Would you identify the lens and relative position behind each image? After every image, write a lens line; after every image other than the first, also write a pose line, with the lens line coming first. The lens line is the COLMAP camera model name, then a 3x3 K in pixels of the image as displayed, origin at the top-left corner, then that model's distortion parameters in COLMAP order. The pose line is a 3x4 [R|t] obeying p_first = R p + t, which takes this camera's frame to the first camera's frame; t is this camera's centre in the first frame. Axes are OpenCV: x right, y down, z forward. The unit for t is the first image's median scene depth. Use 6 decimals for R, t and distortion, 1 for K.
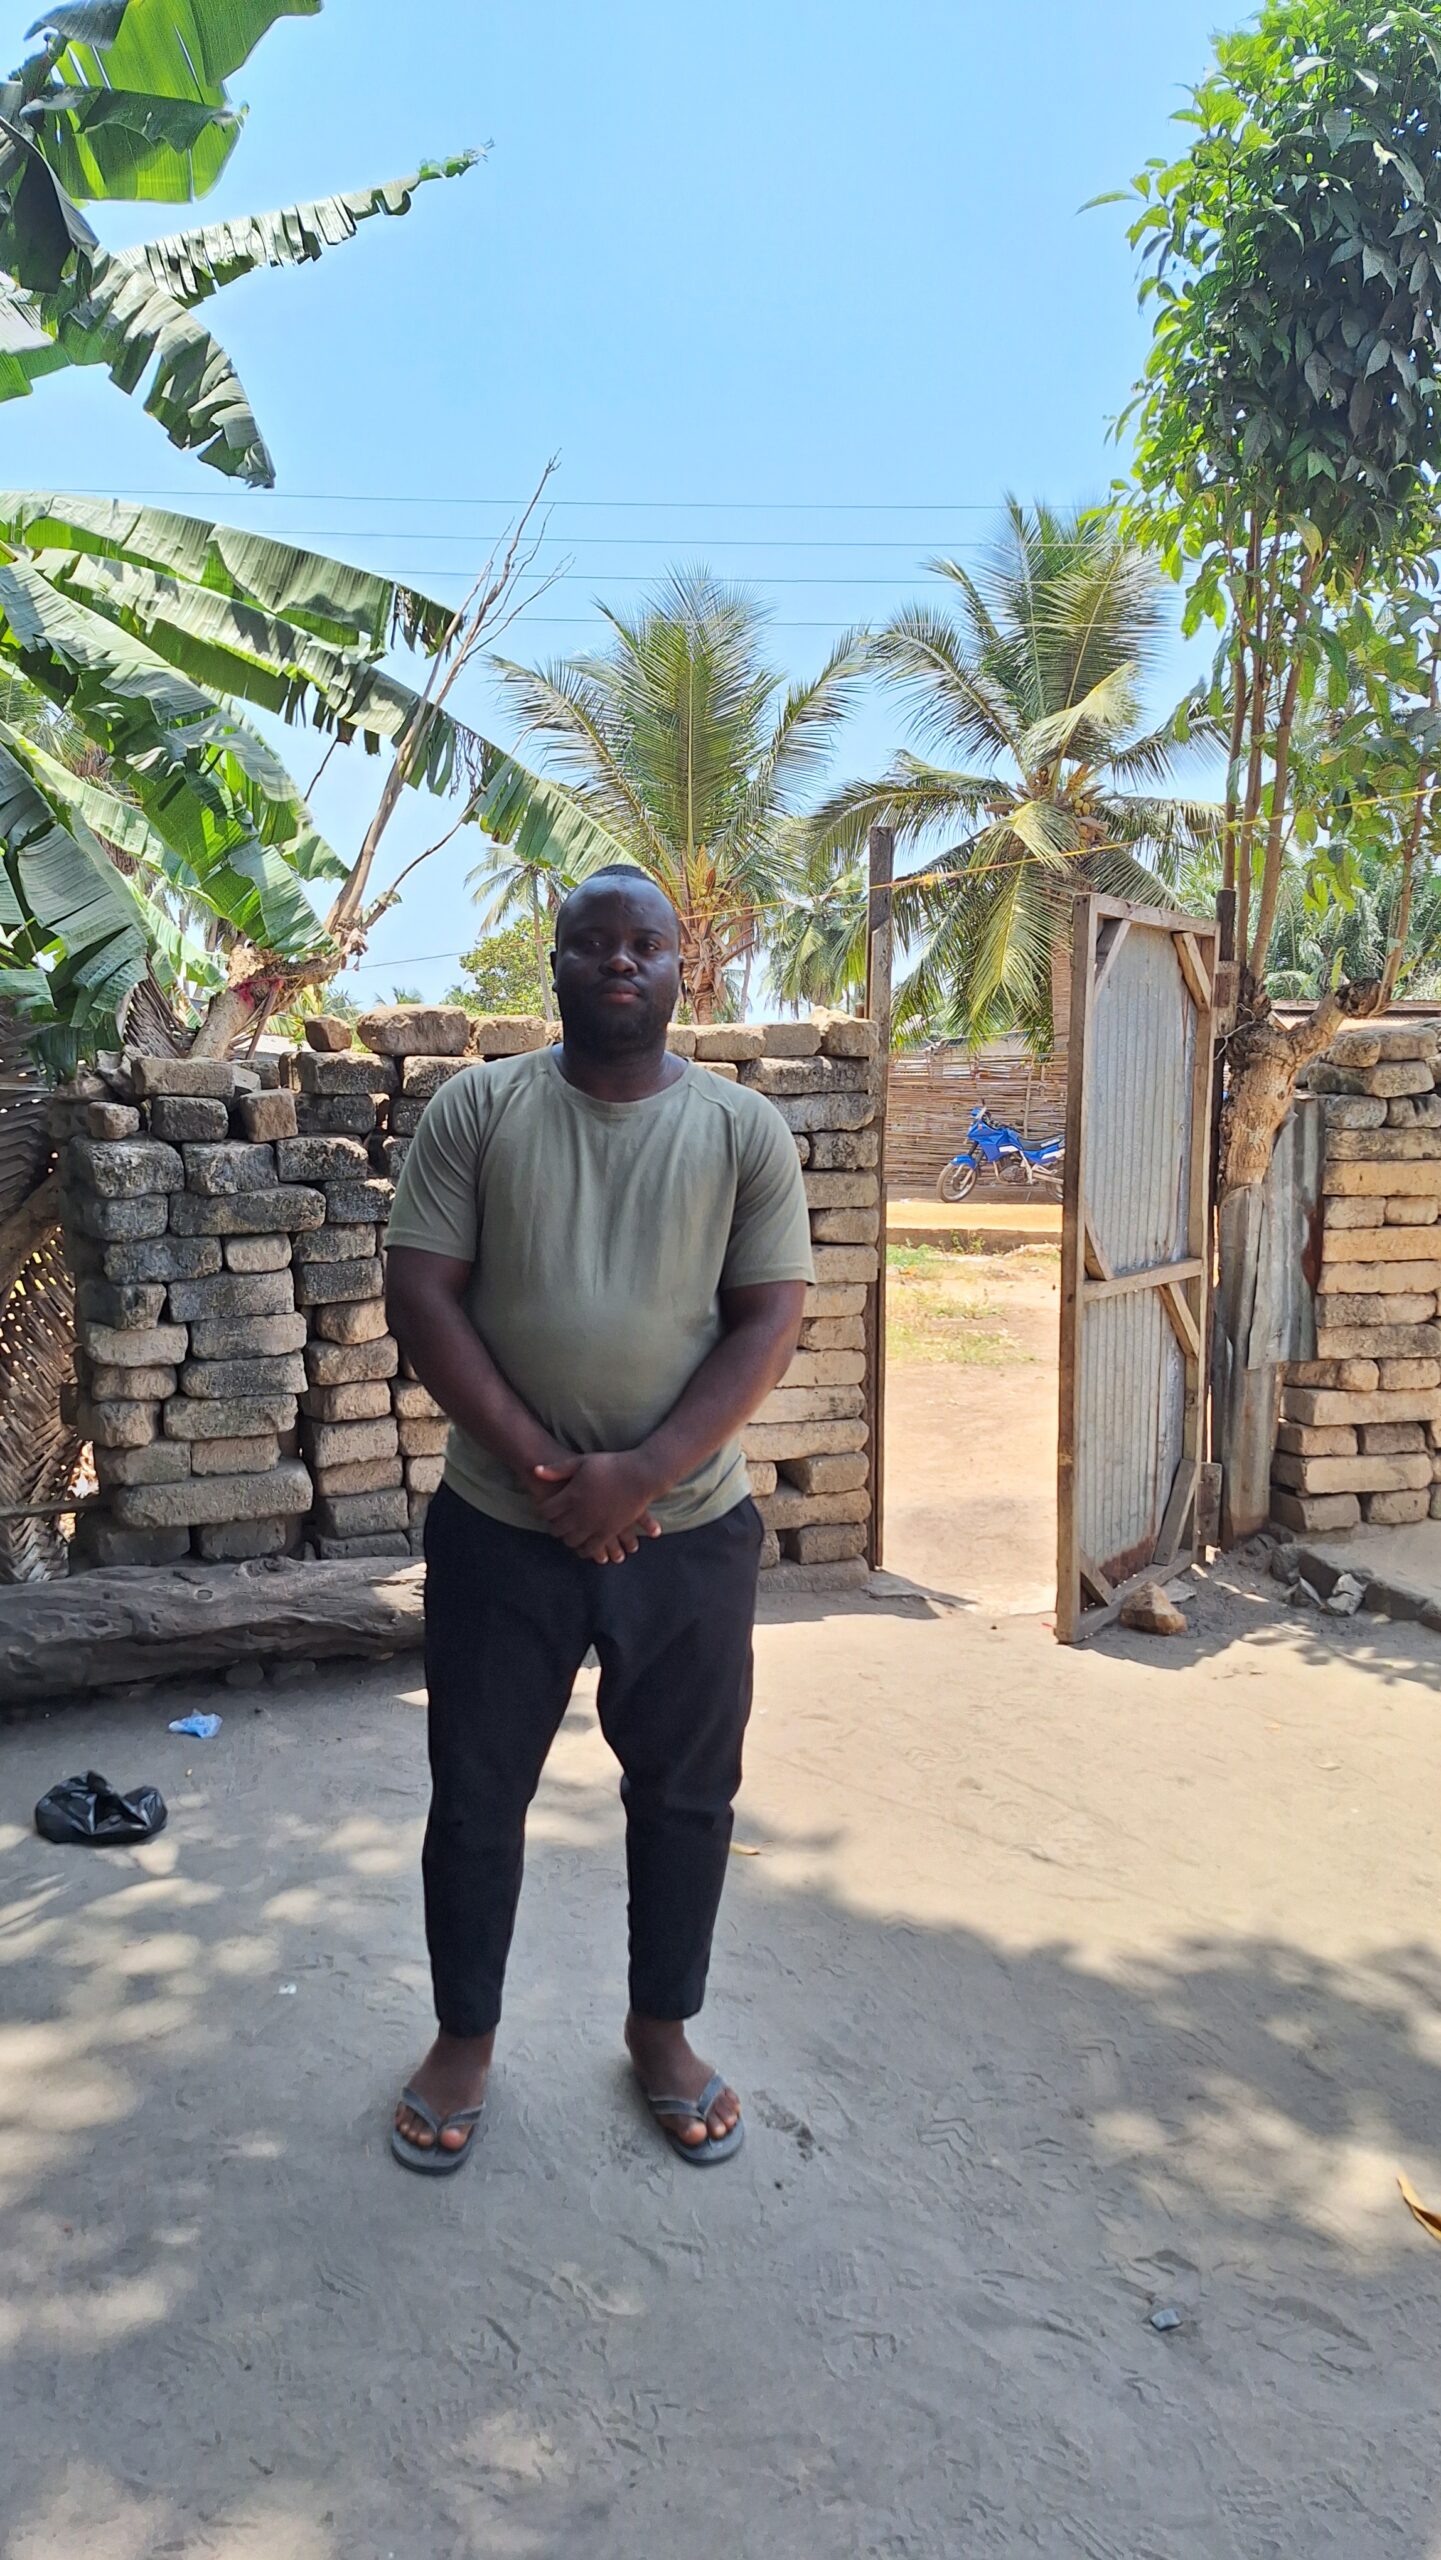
lens RADIAL K [[1715.5, 0, 702.5], [0, 1715.5, 1256.6], [0, 0, 1]] dist [0.050715, -0.005692]
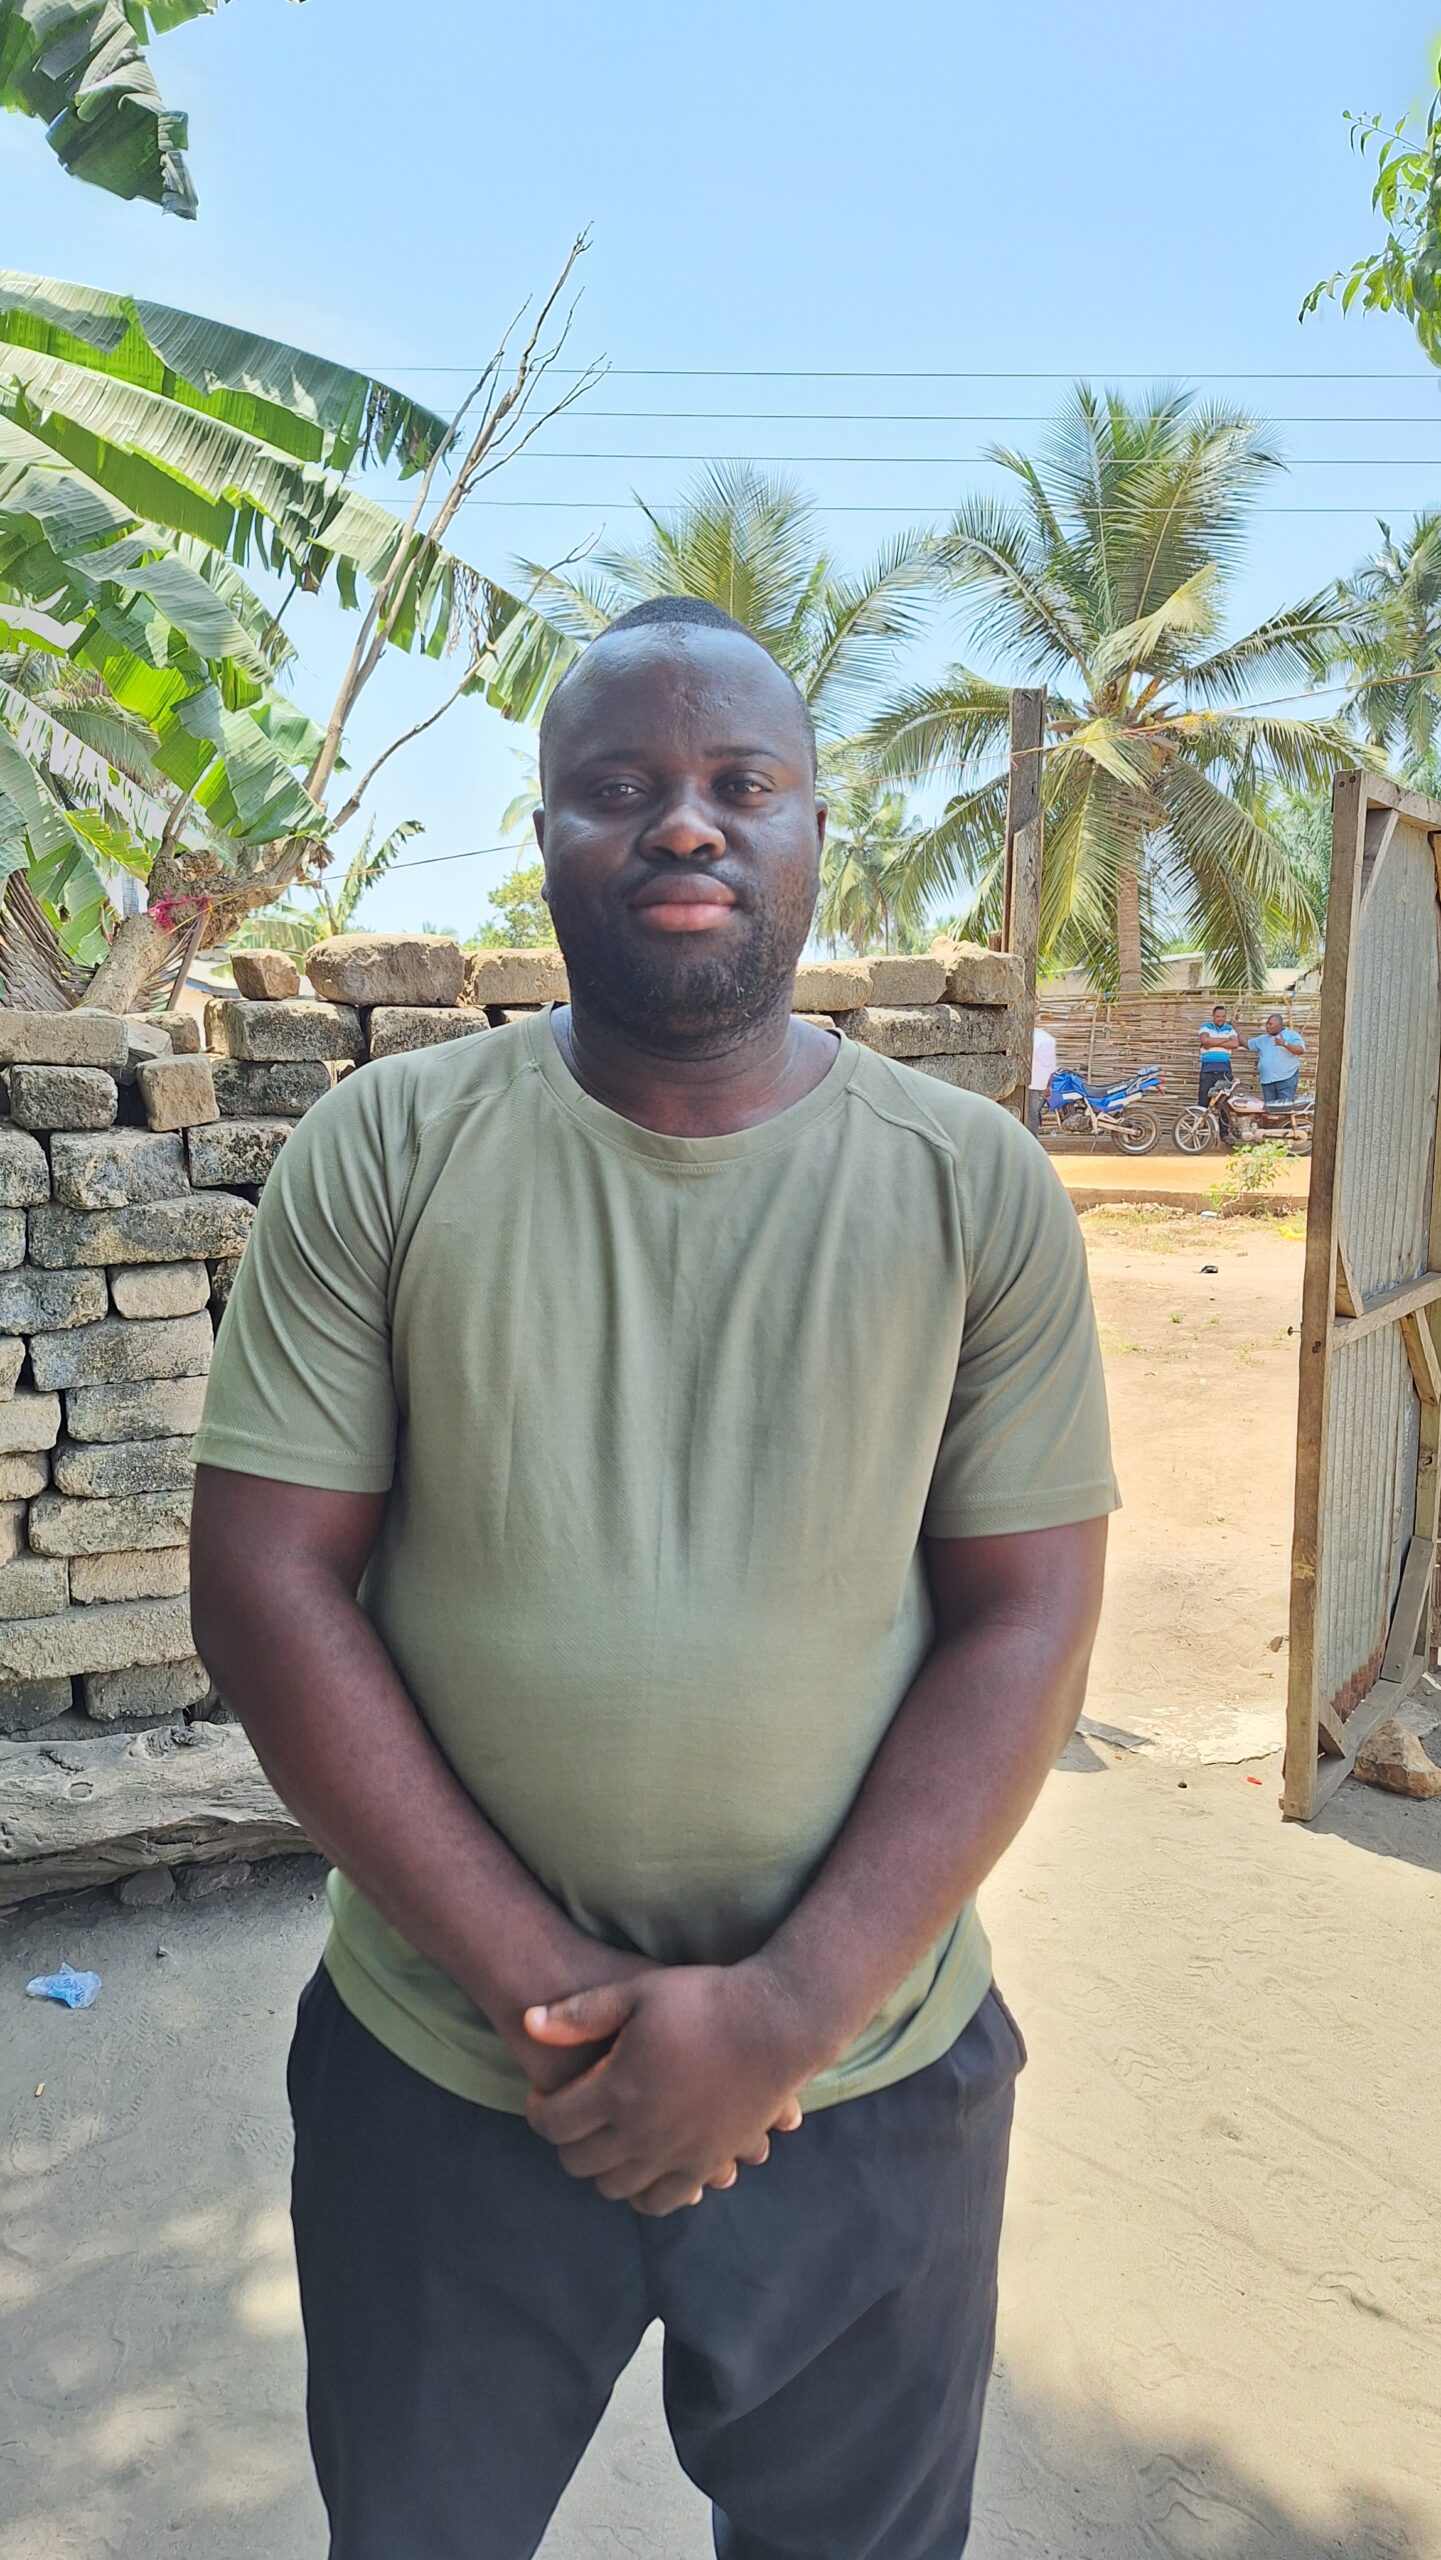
lens RADIAL K [[1715.5, 0, 724.6], [0, 1715.5, 1274.9], [0, 0, 1]] dist [0.050715, -0.005692]
pose [[0.999968, -0.000934, -0.007996, -0.020343], [0.001293, 0.998982, 0.045082, -0.034950], [0.007945, -0.045091, 0.998951, 0.264823]]
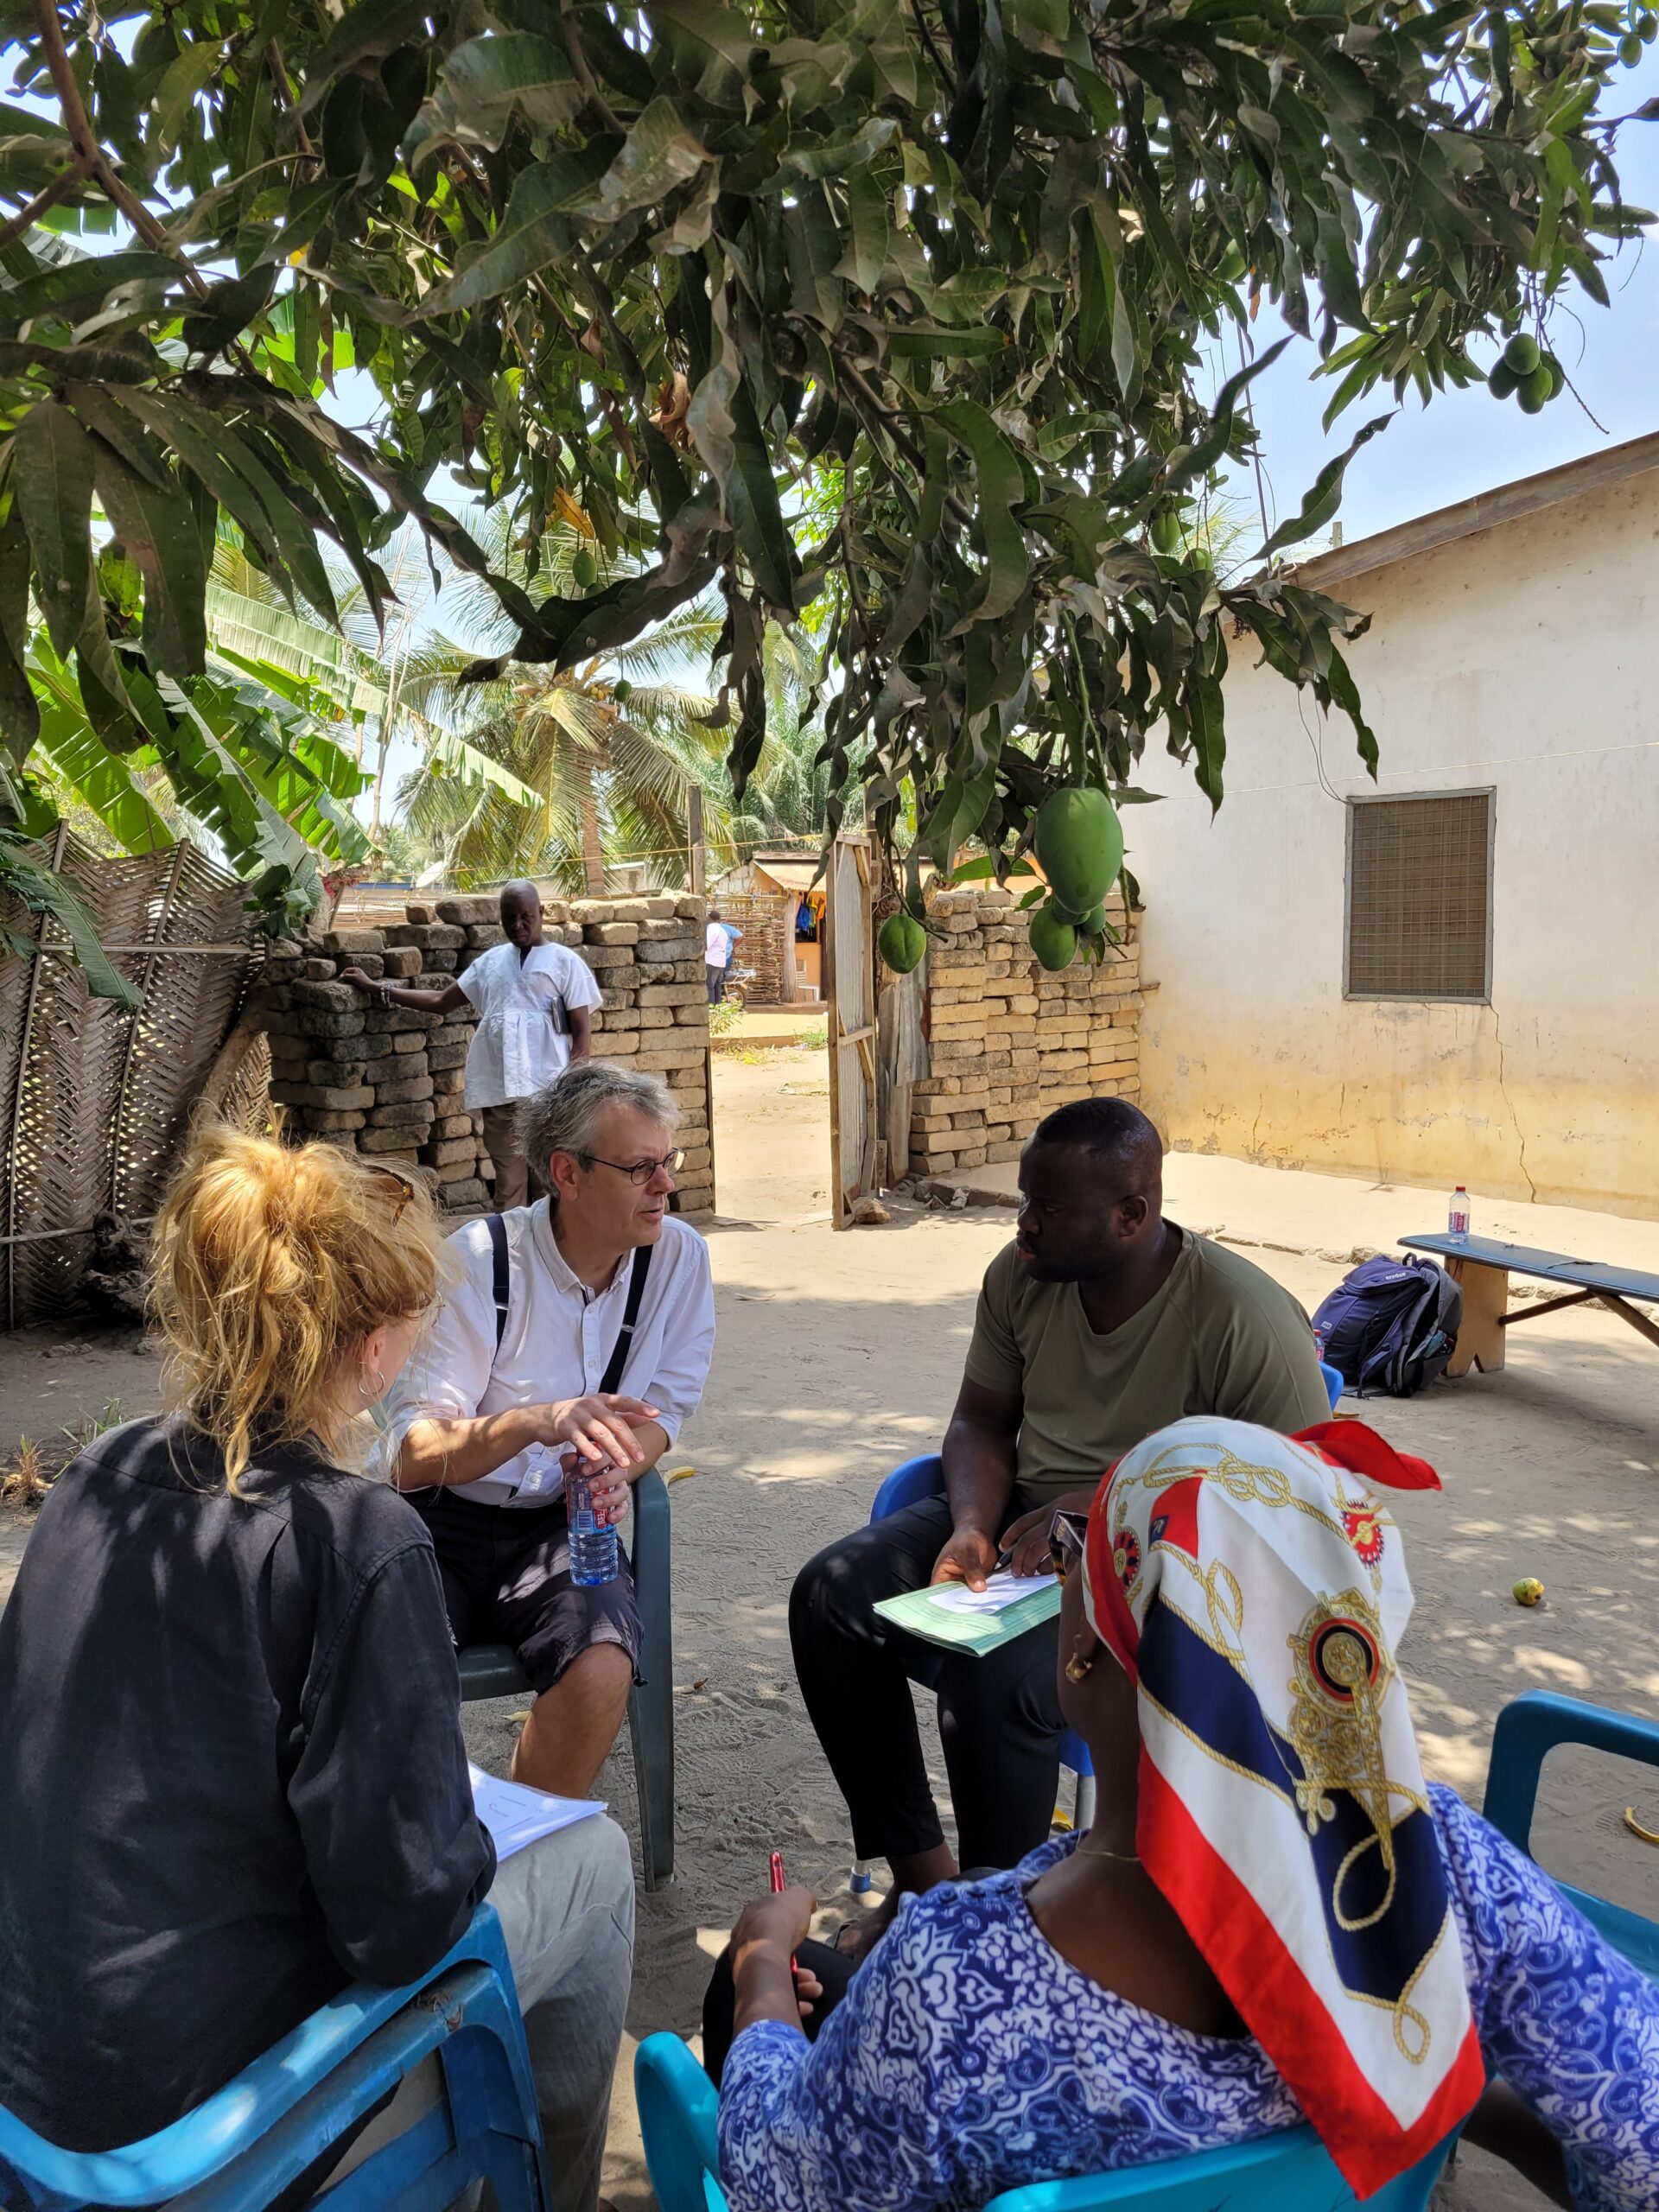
lens RADIAL K [[1628.7, 0, 832.8], [0, 1628.7, 1104.5], [0, 0, 1]] dist [-0.051728, -0.000352]
pose [[0.920798, -0.067370, 0.384179, -0.437422], [0.061884, 0.997728, 0.026638, 0.038646], [-0.385100, -0.000754, 0.922874, -0.591997]]
